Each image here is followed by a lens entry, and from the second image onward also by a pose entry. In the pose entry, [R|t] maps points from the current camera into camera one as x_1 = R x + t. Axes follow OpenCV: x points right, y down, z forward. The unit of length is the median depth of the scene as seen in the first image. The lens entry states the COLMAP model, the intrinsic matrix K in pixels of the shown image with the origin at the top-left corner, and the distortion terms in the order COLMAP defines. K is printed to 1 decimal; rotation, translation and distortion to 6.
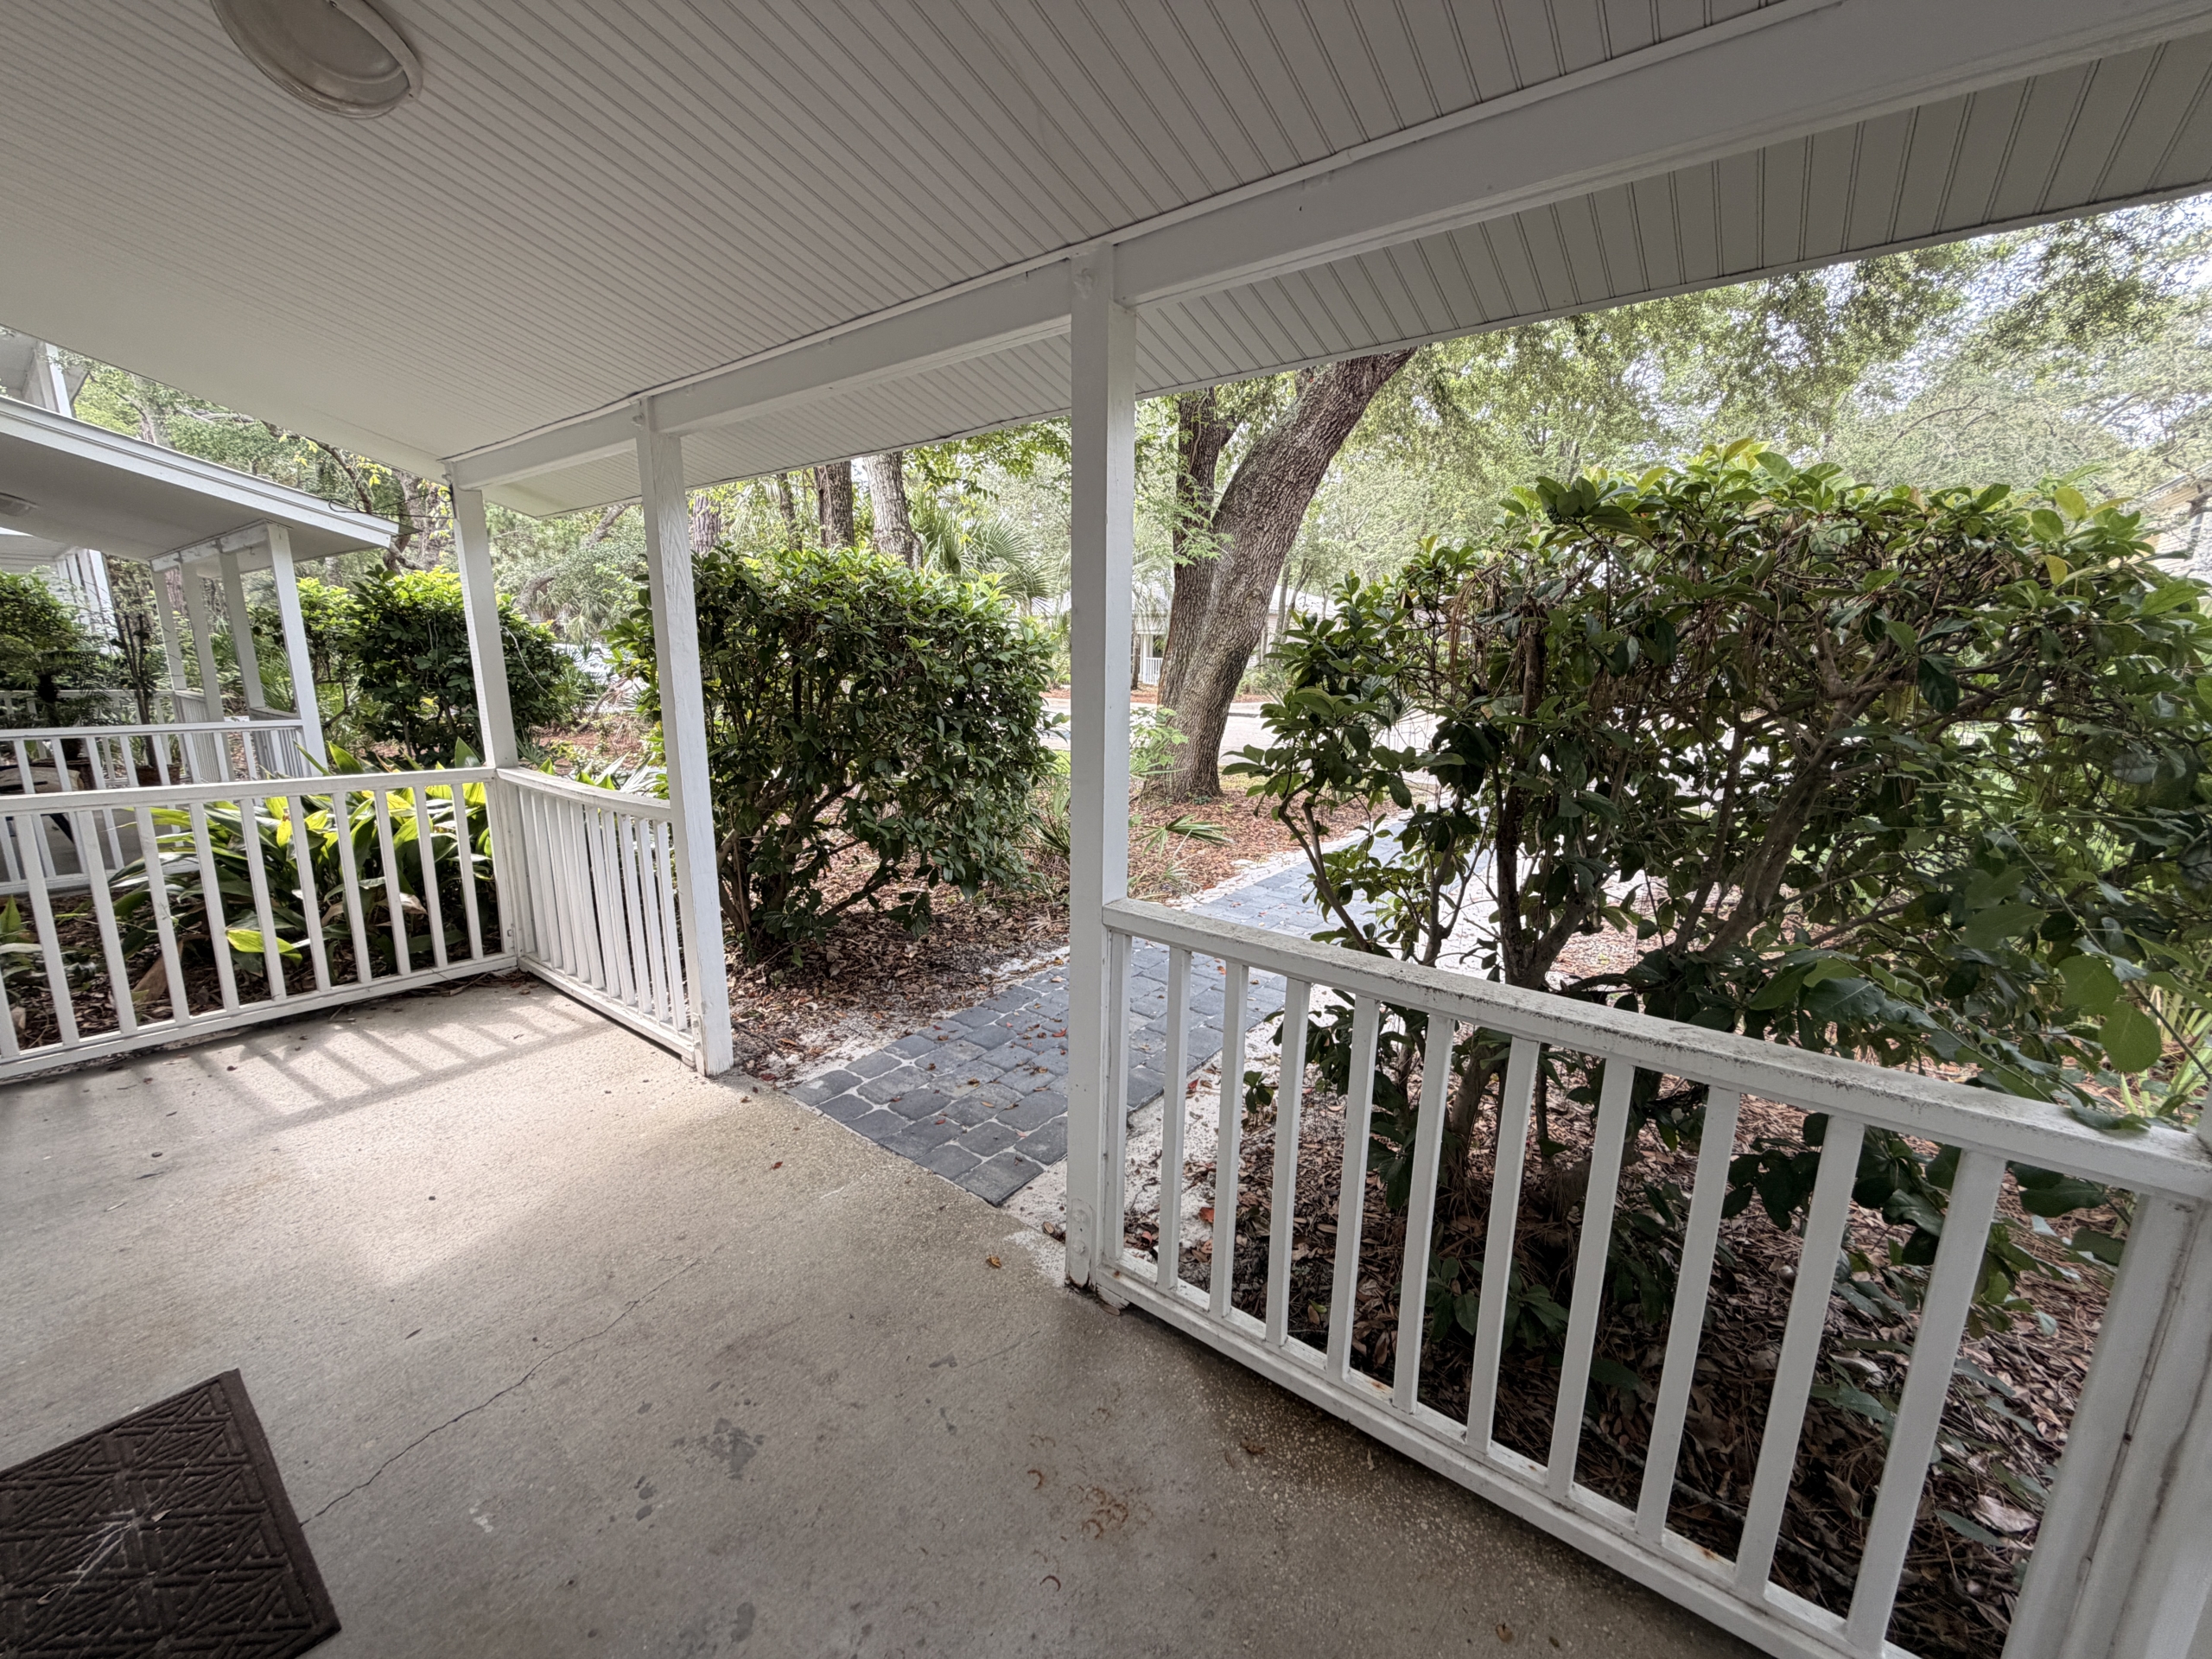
lens RADIAL K [[895.6, 0, 1101.1], [0, 895.6, 839.4], [0, 0, 1]] dist [-0.000780, -0.000081]
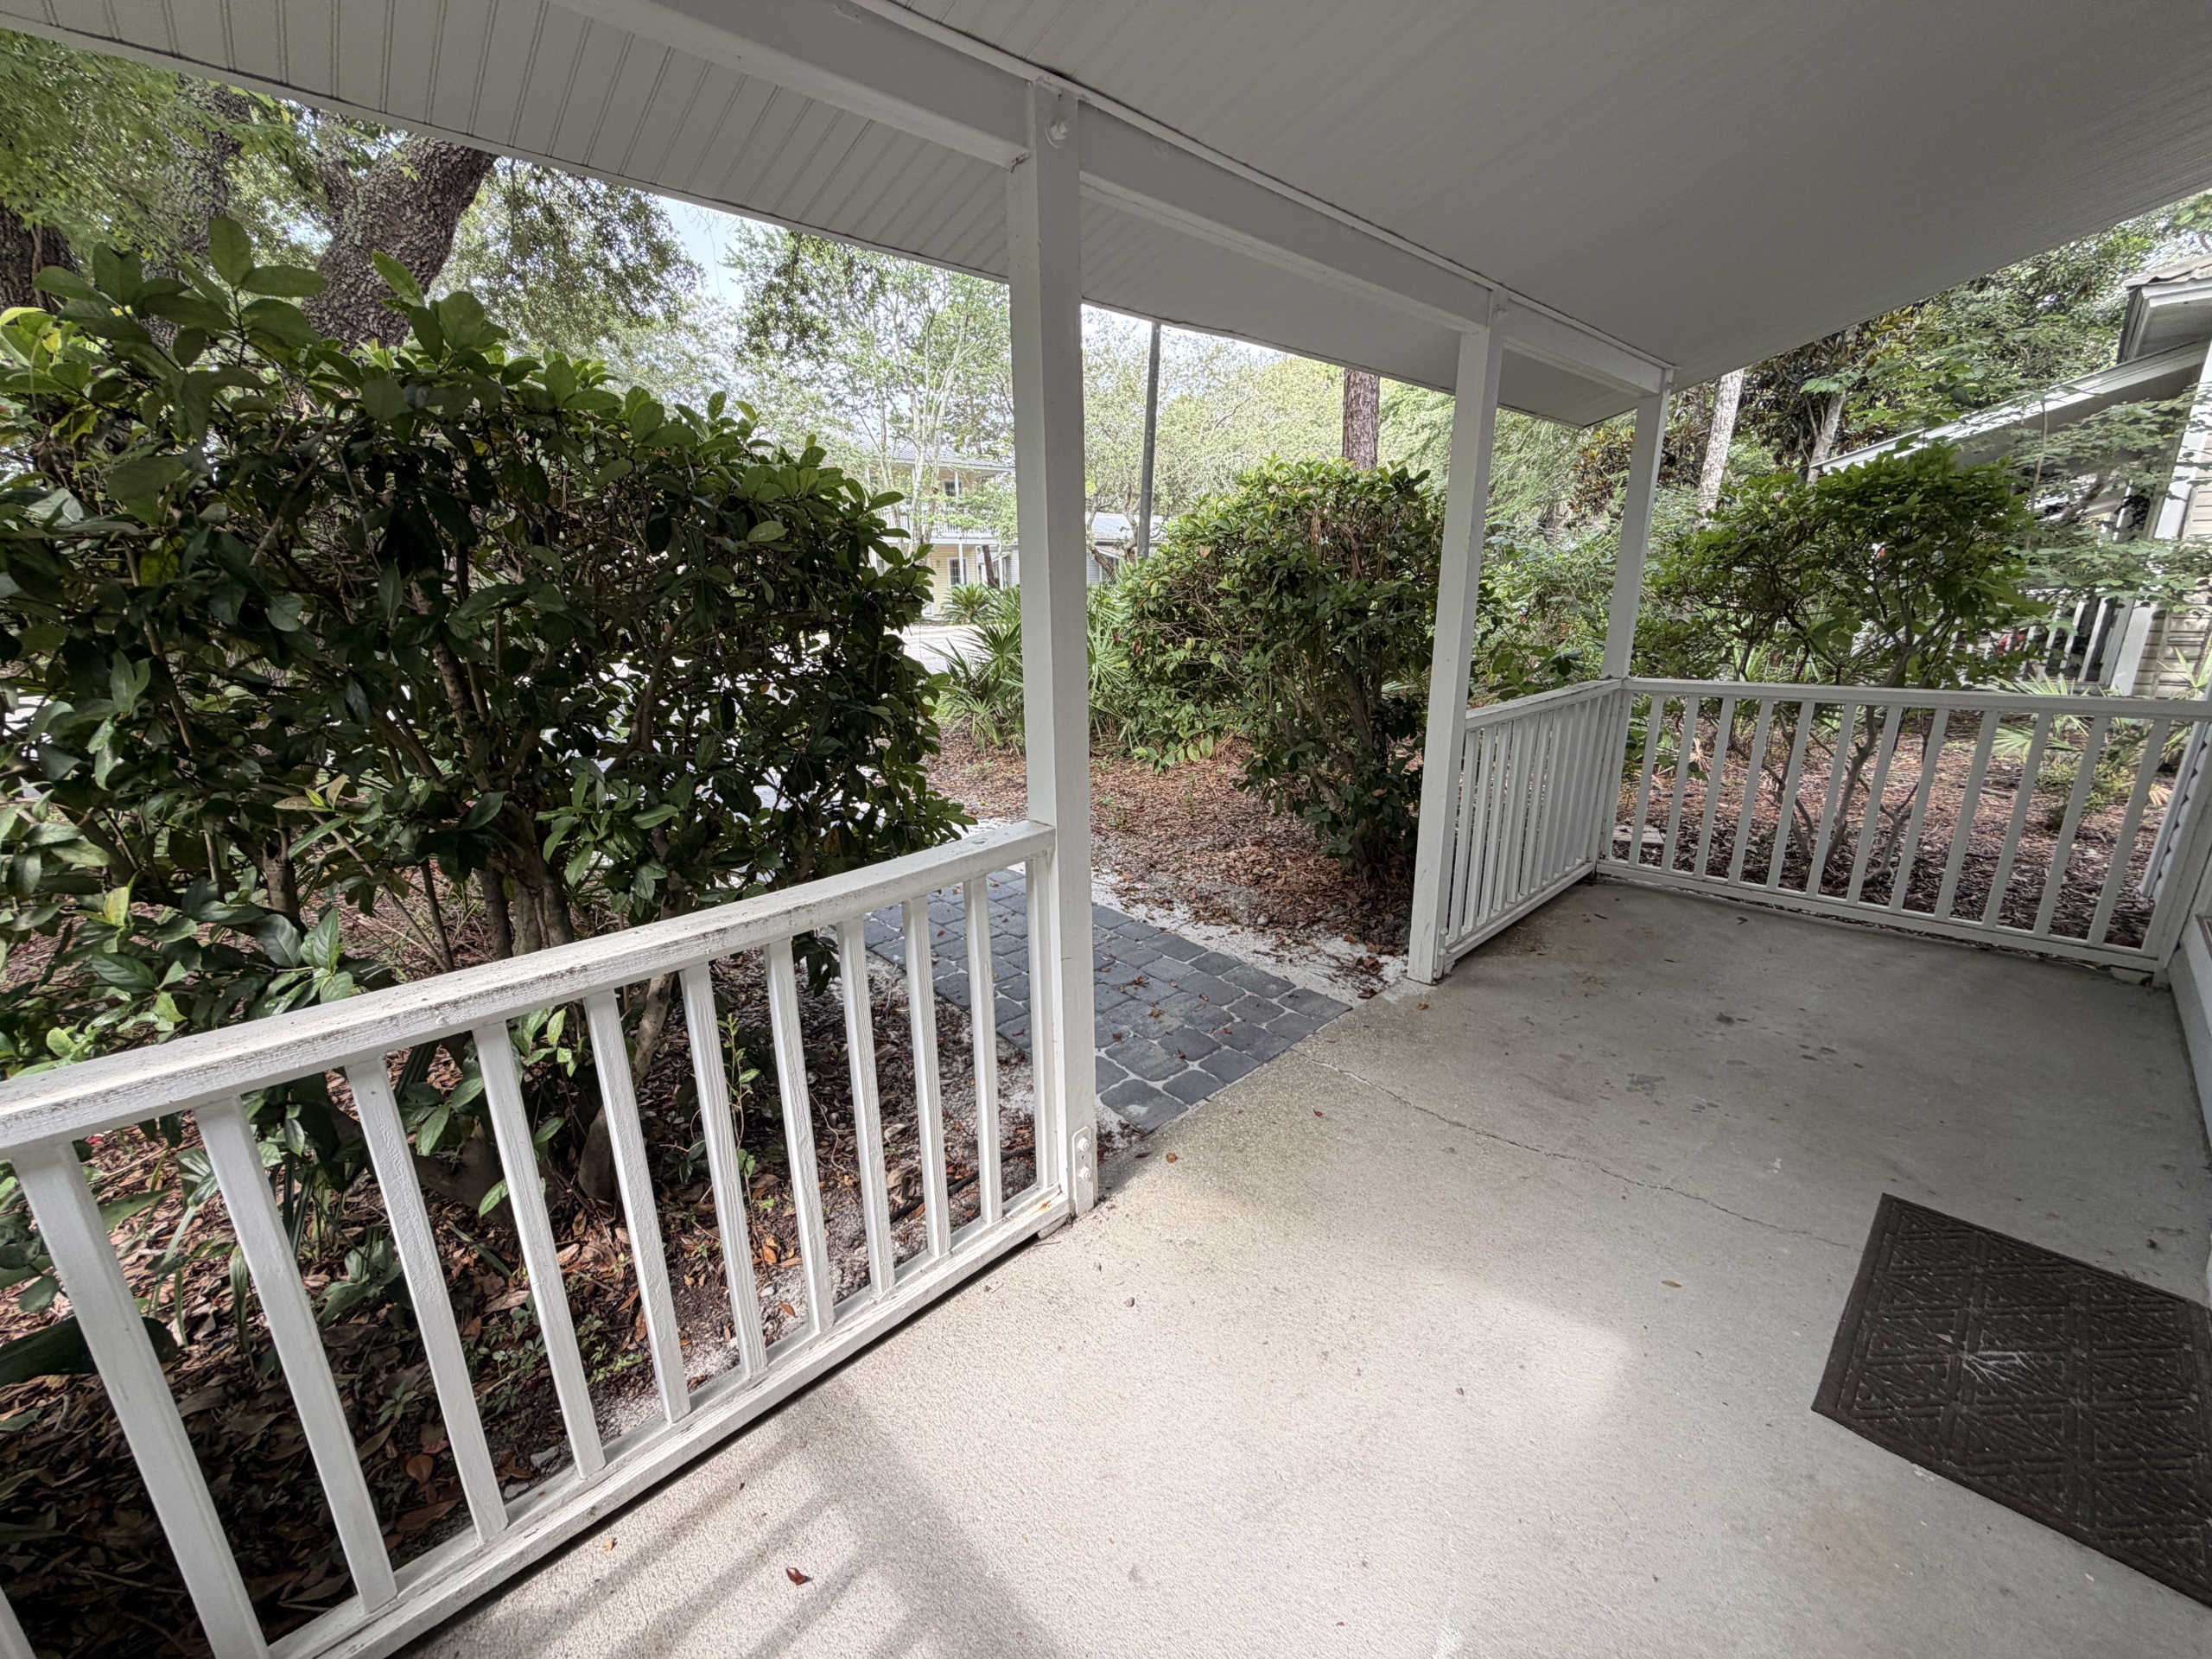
lens RADIAL K [[895.6, 0, 1104.9], [0, 895.6, 833.7], [0, 0, 1]] dist [-0.000780, -0.000081]
pose [[0.135016, -0.282002, 0.949866, -1.394777], [0.220387, 0.943177, 0.248690, -0.230864], [-0.966023, 0.175761, 0.189494, 1.136870]]
